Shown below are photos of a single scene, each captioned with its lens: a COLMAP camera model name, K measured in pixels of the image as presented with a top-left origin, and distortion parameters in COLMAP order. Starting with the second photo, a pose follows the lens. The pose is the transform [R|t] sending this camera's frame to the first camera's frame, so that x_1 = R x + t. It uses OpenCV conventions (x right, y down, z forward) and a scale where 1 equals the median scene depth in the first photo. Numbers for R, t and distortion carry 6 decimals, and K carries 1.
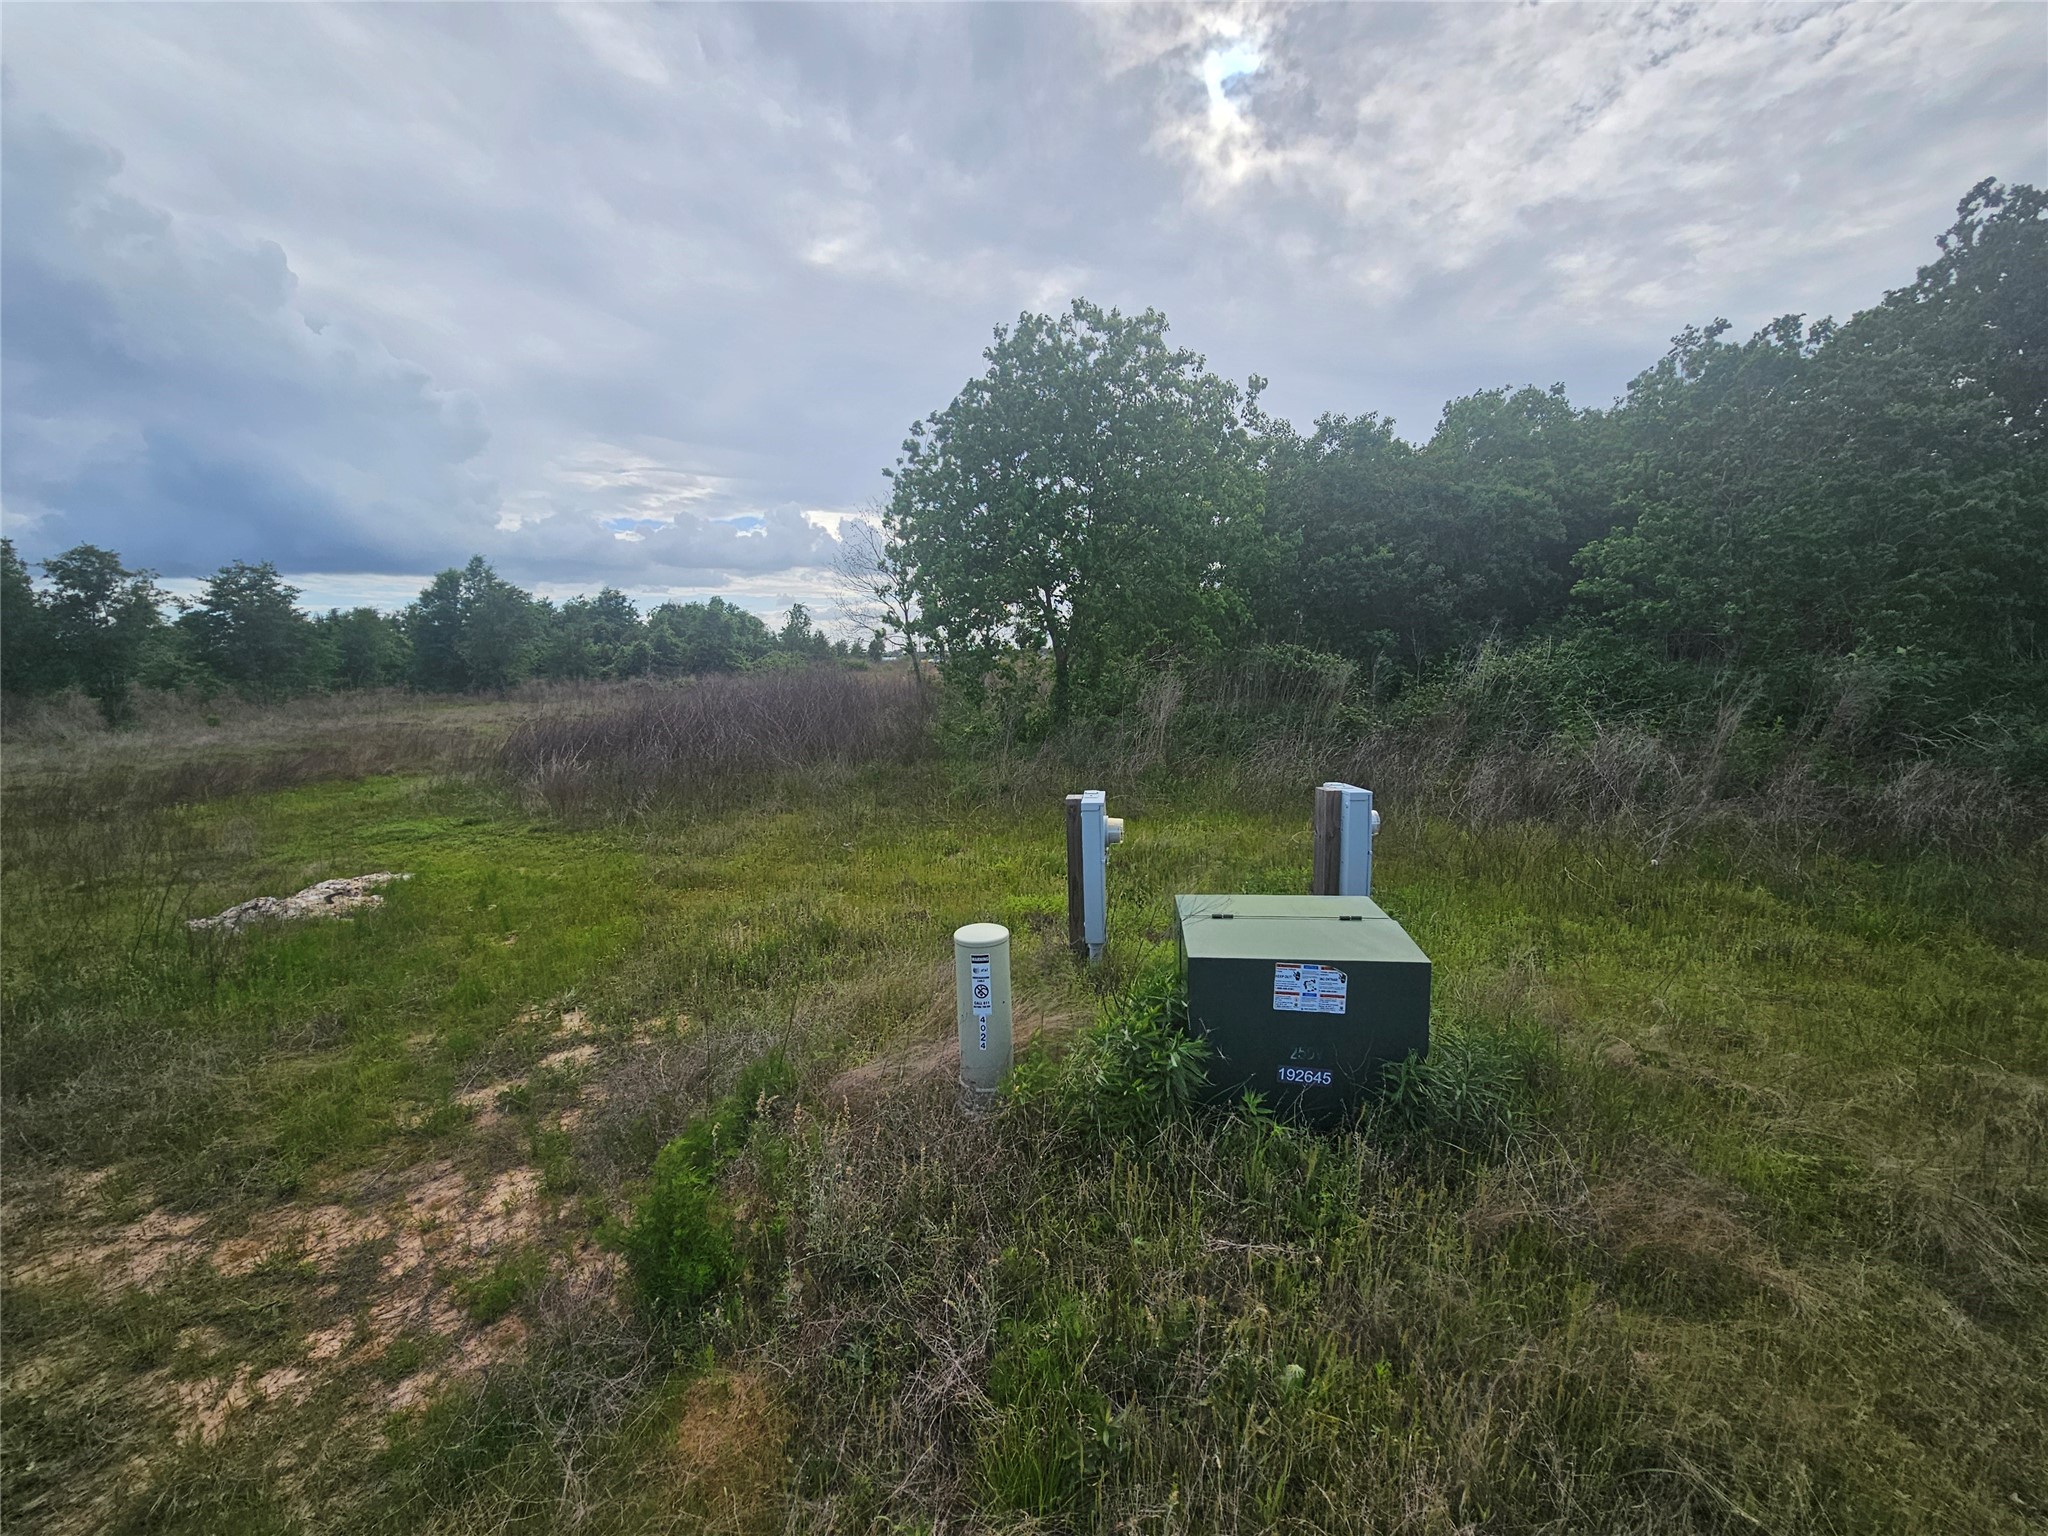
lens RADIAL K [[846.5, 0, 1021.6], [0, 846.5, 771.7], [0, 0, 1]] dist [-0.001756, 0.000260]
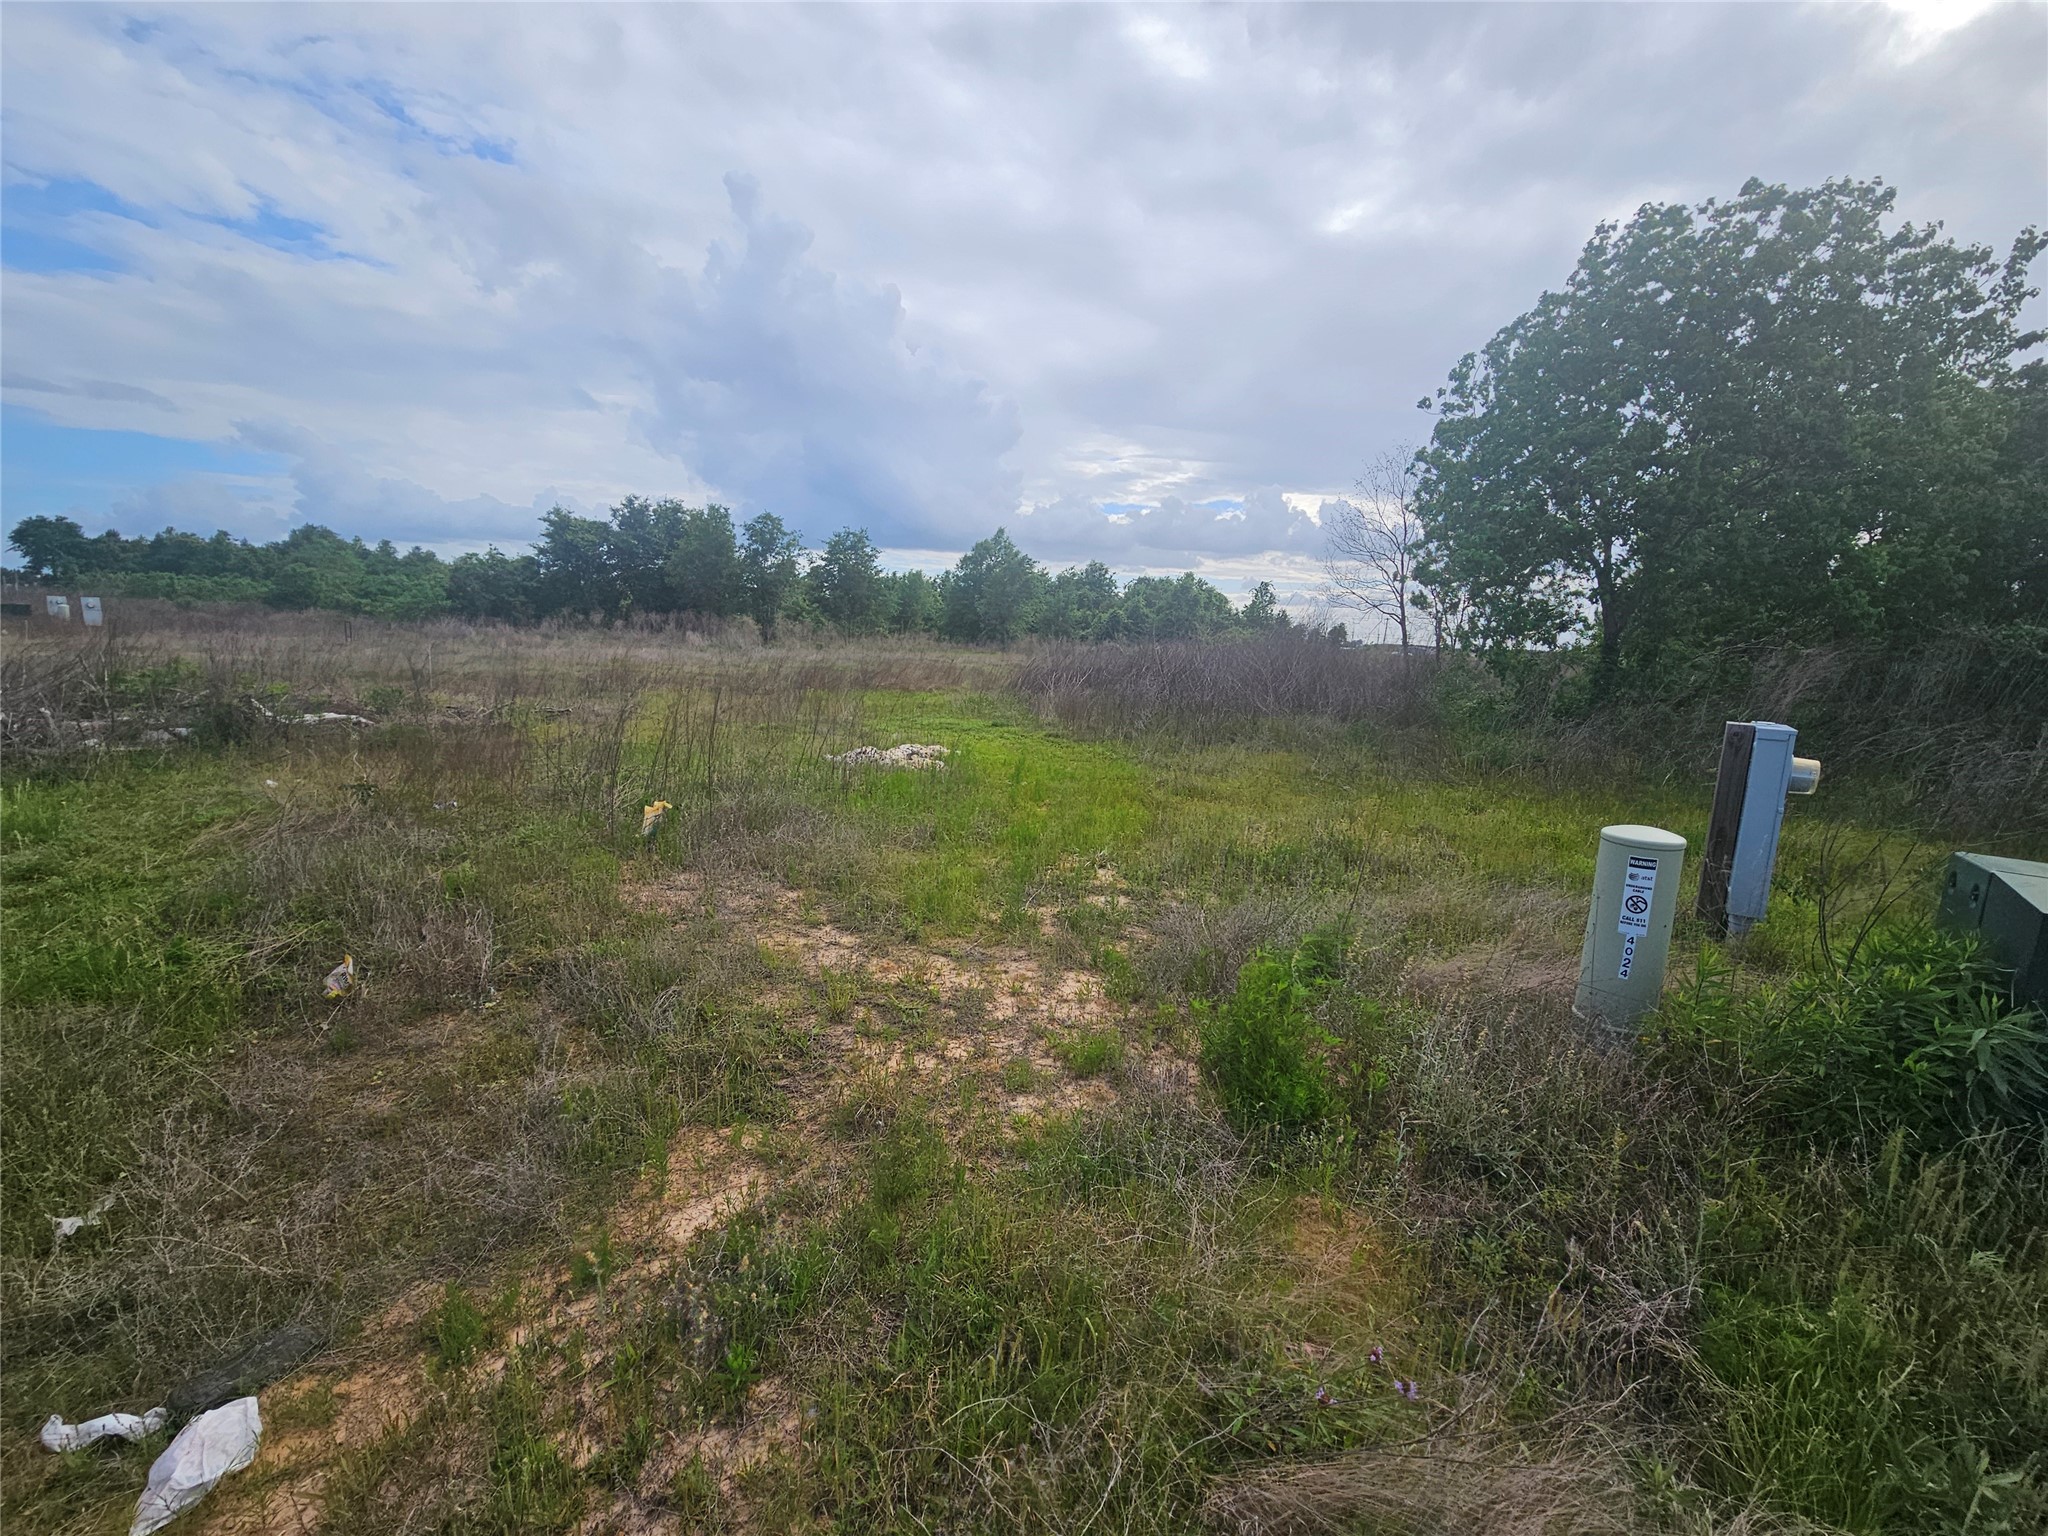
lens RADIAL K [[842.3, 0, 1021.9], [0, 842.3, 756.0], [0, 0, 1]] dist [0.005640, 0.000265]
pose [[0.863975, 0.137586, -0.484373, -0.124938], [-0.135015, 0.990020, 0.040389, 0.114945], [0.485096, 0.030502, 0.873929, 0.012595]]
